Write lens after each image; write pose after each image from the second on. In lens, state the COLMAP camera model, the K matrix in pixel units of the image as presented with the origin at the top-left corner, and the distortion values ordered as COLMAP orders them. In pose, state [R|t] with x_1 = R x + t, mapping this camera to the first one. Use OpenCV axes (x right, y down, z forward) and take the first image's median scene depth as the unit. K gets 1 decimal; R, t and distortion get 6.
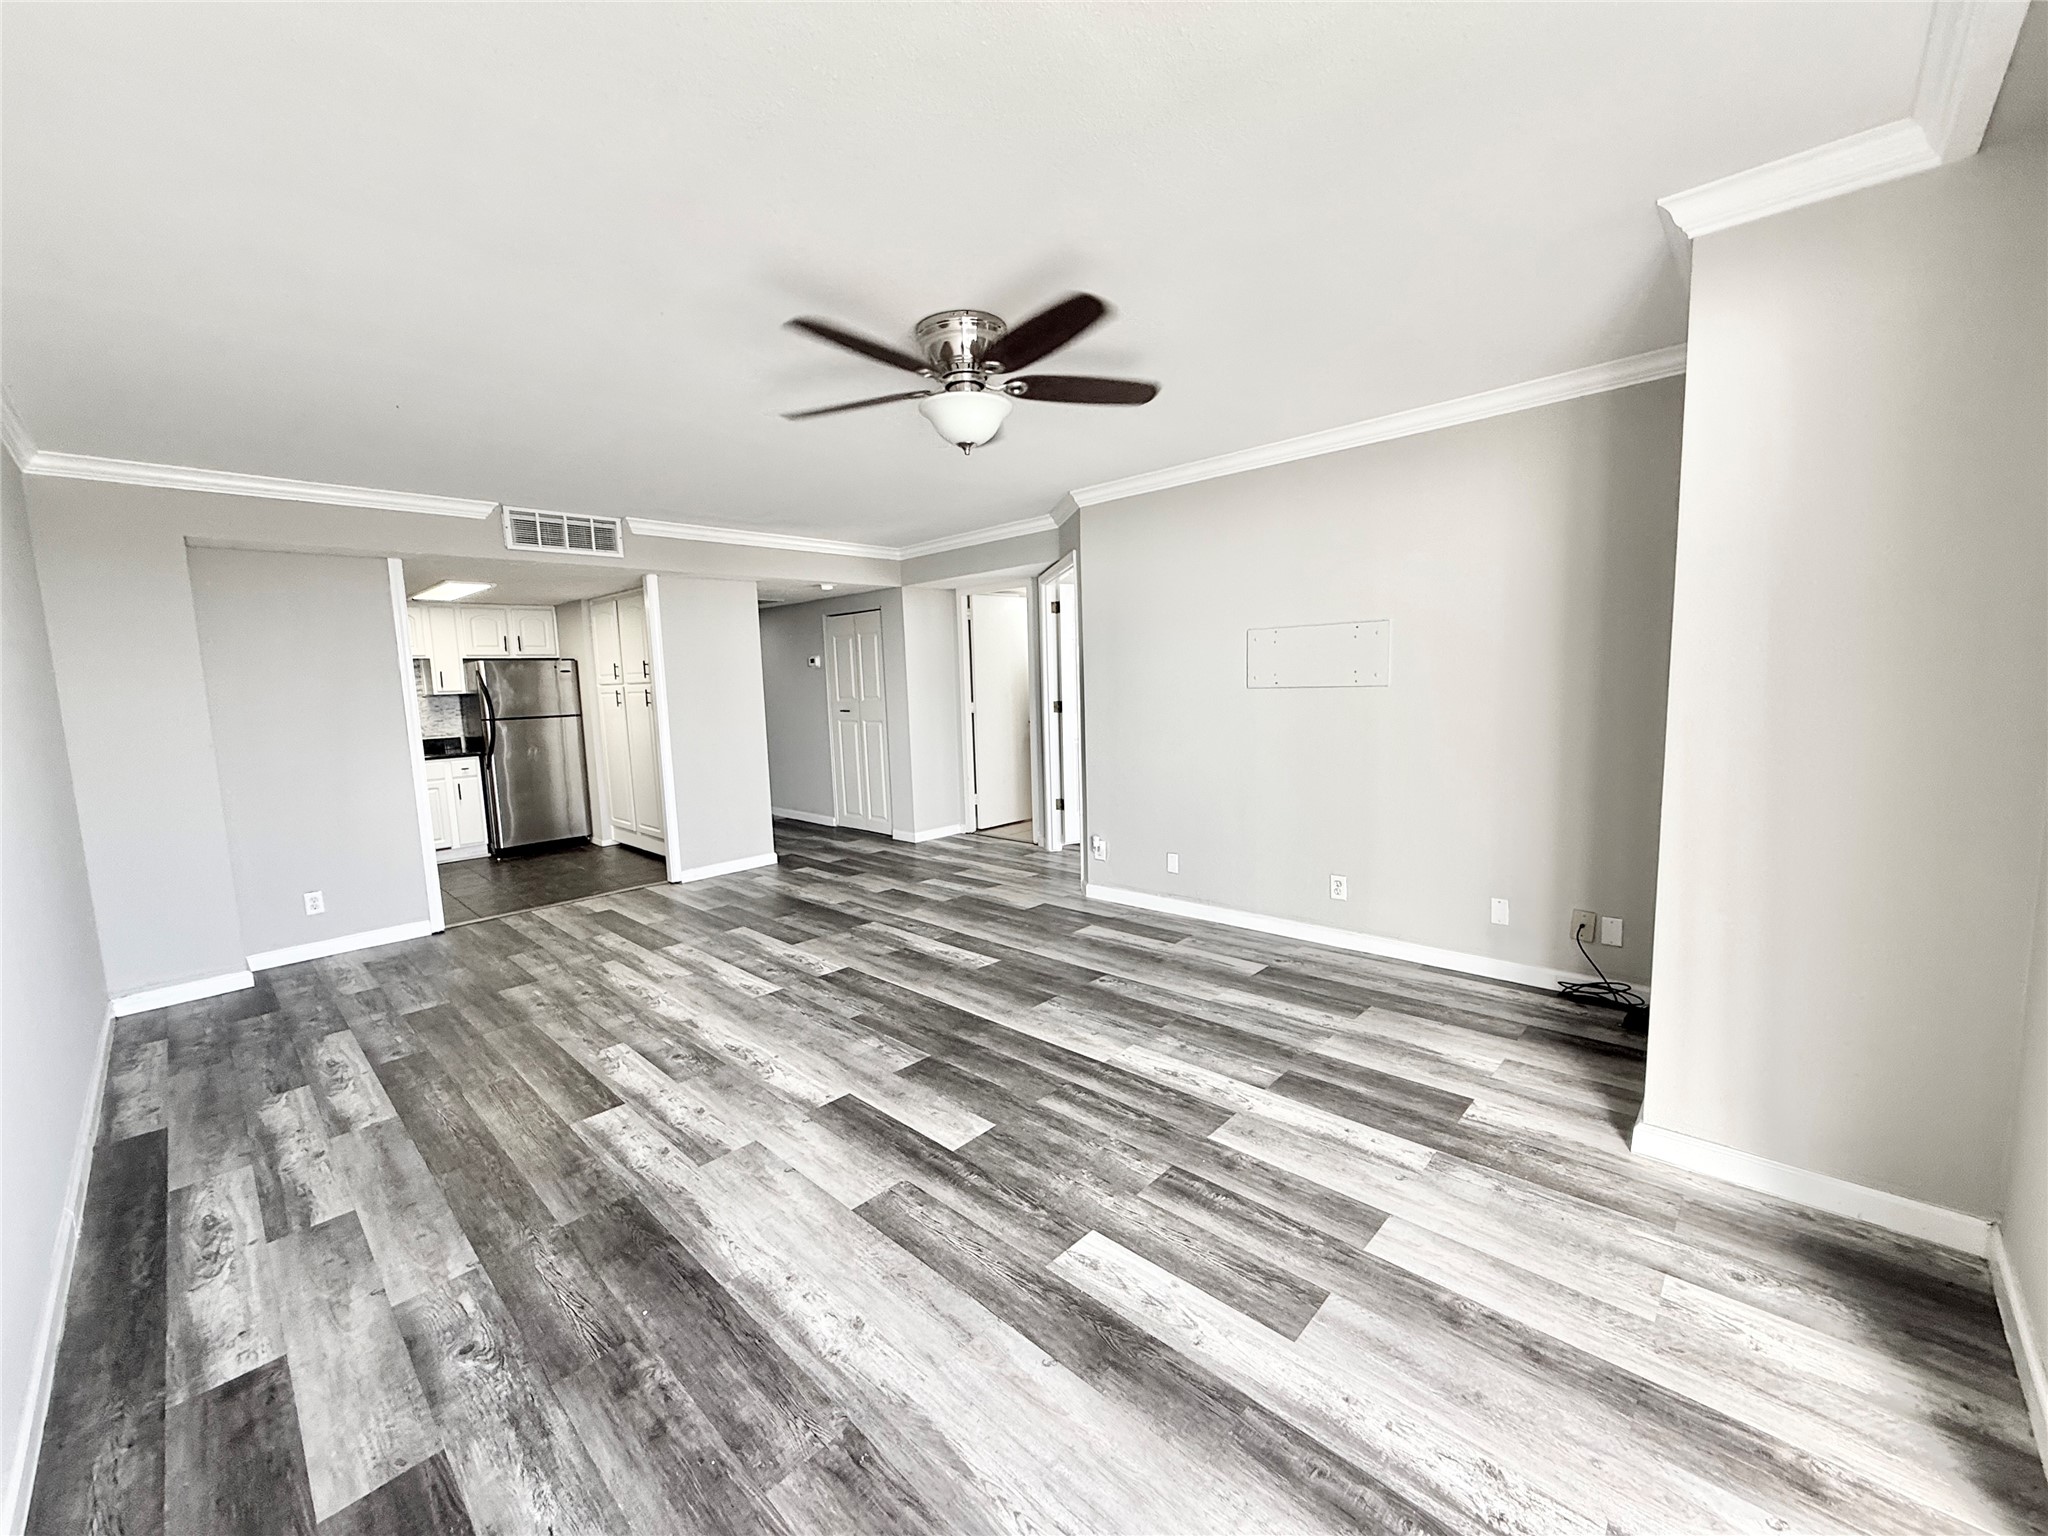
lens RADIAL K [[815.9, 0, 1028.3], [0, 815.9, 771.8], [0, 0, 1]] dist [0.000518, 0.000540]
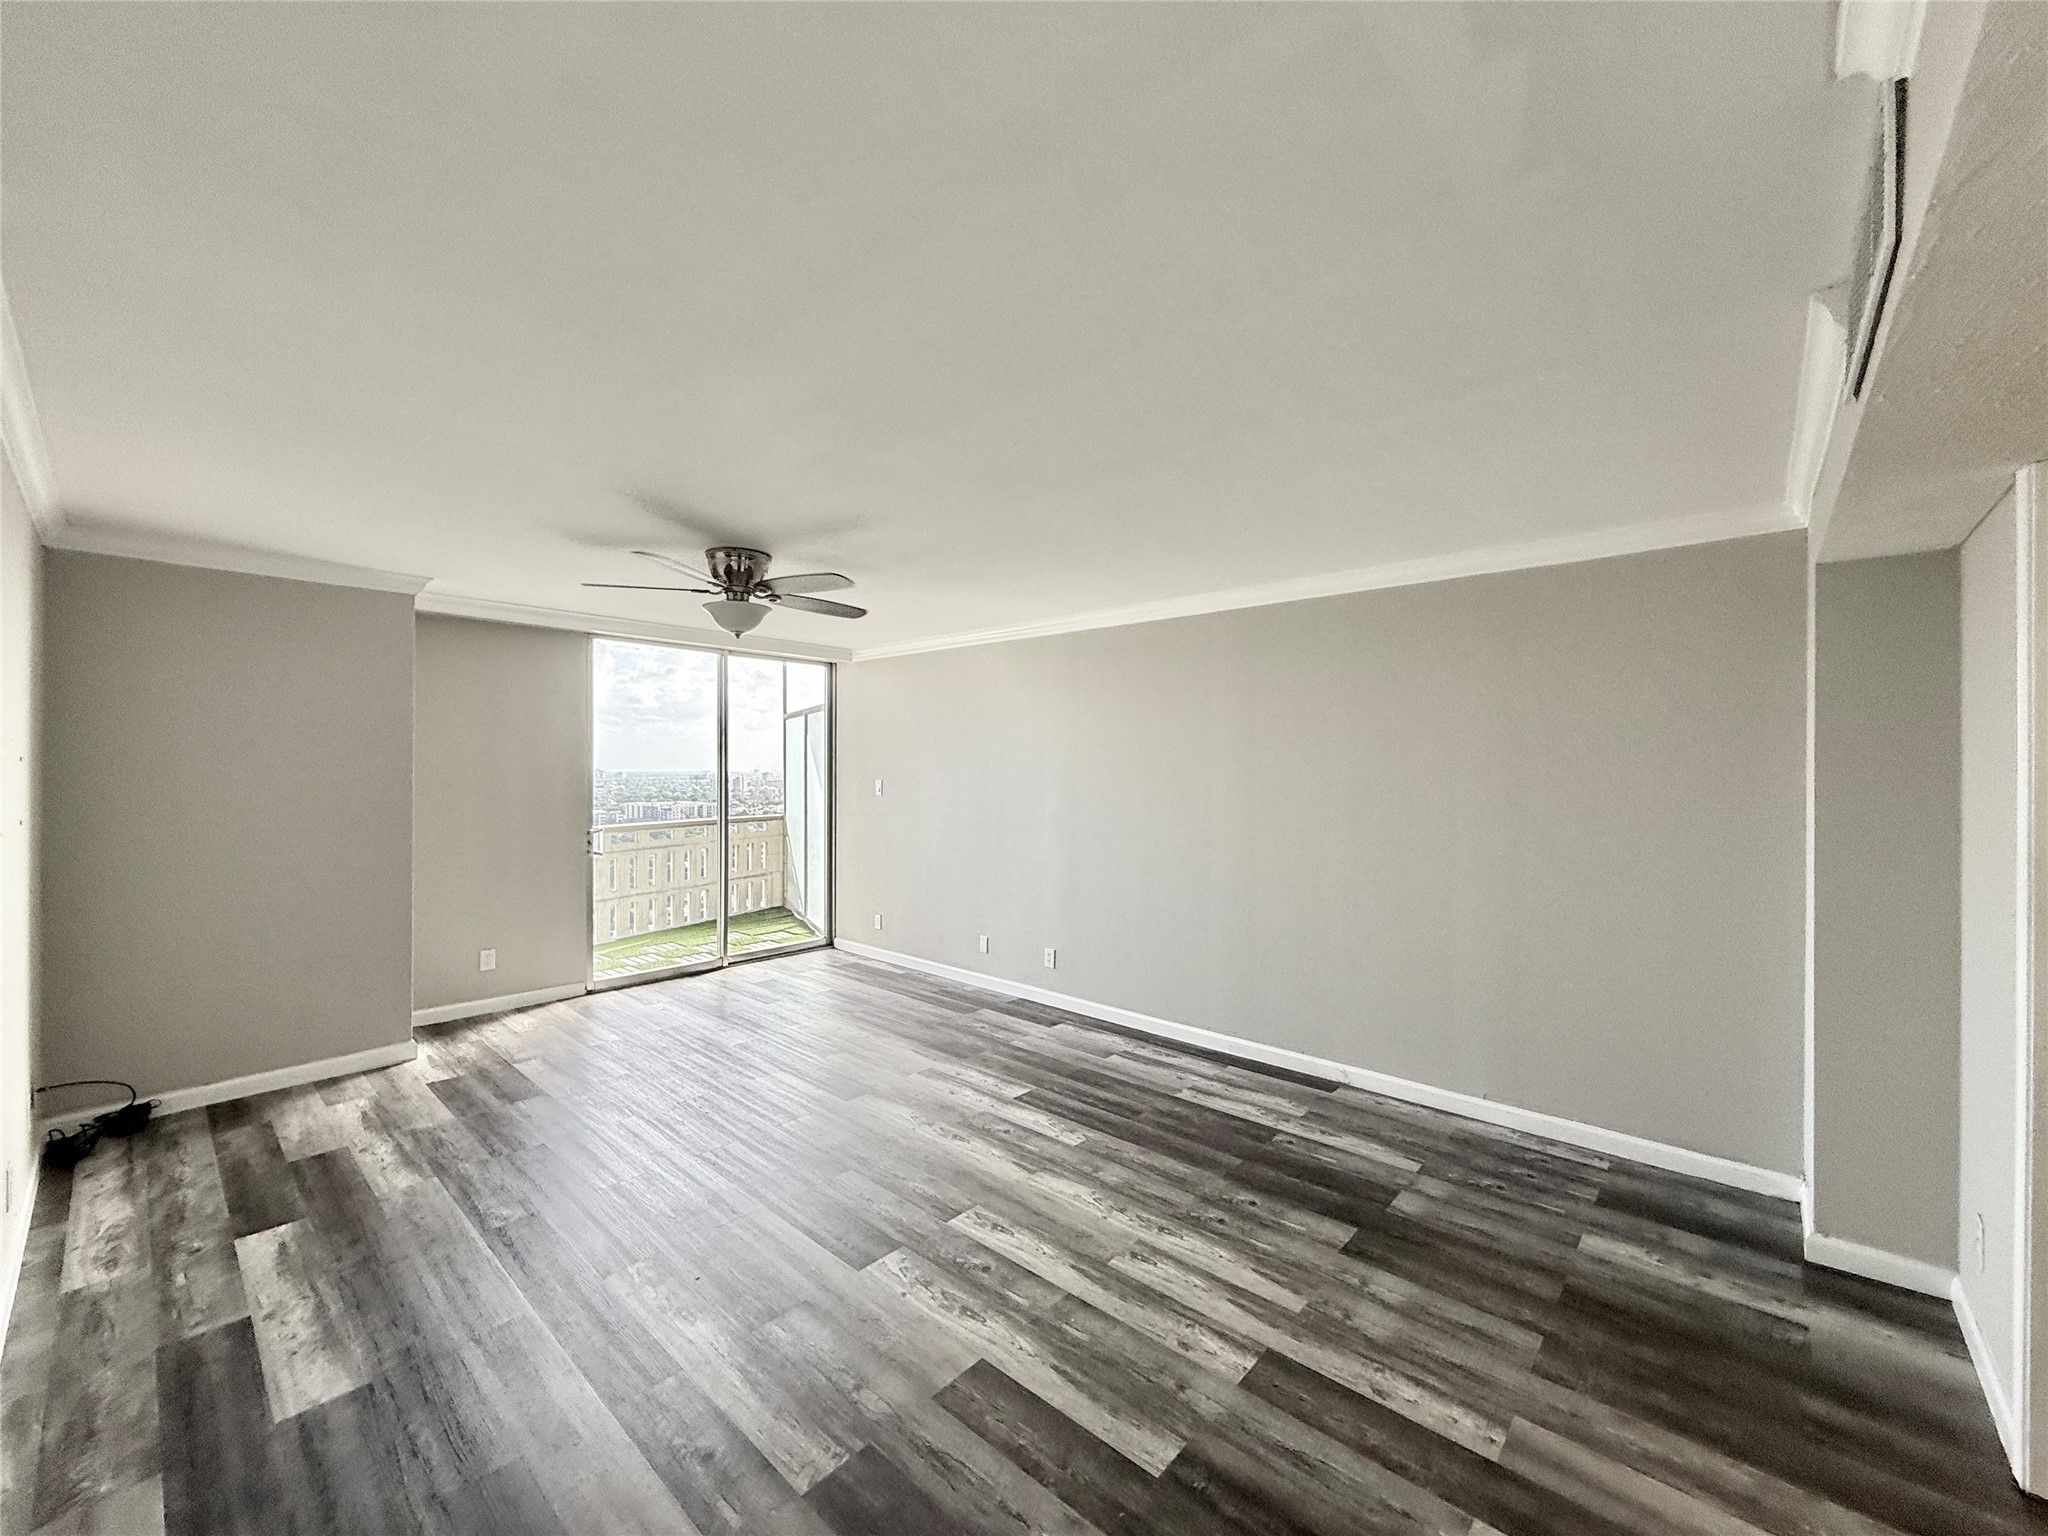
lens RADIAL K [[815.9, 0, 1016.6], [0, 815.9, 769.0], [0, 0, 1]] dist [0.000518, 0.000540]
pose [[-0.999472, 0.029867, -0.012766, -0.378076], [0.028194, 0.992895, 0.115605, -0.222741], [0.016129, 0.115184, -0.993213, 1.728960]]
